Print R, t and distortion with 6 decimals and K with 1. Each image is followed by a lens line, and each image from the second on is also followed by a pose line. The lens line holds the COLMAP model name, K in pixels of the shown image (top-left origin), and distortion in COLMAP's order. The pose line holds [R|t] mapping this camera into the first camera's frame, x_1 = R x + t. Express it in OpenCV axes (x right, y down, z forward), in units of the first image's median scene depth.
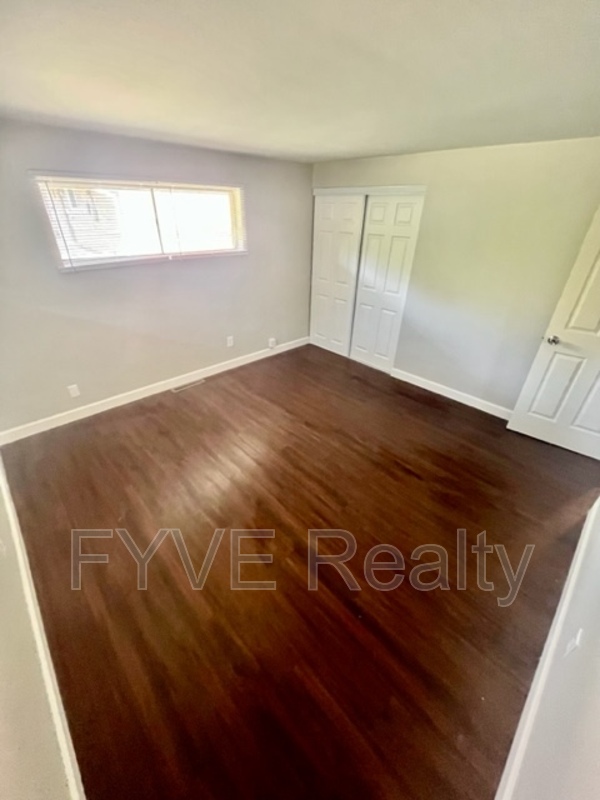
lens RADIAL K [[322.8, 0, 300.9], [0, 322.8, 400.8], [0, 0, 1]] dist [0.011544, 0.000001]
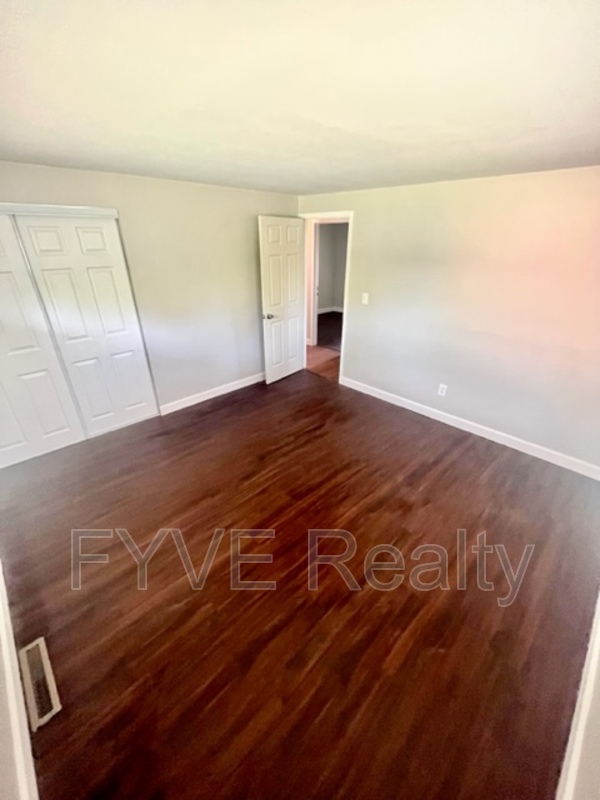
lens RADIAL K [[322.8, 0, 300.9], [0, 322.8, 400.8], [0, 0, 1]] dist [0.011544, 0.000001]
pose [[-0.002860, -0.467422, 0.884030, -0.639535], [0.511795, 0.758795, 0.402861, -0.352467], [-0.859103, 0.453594, 0.237054, 0.573219]]
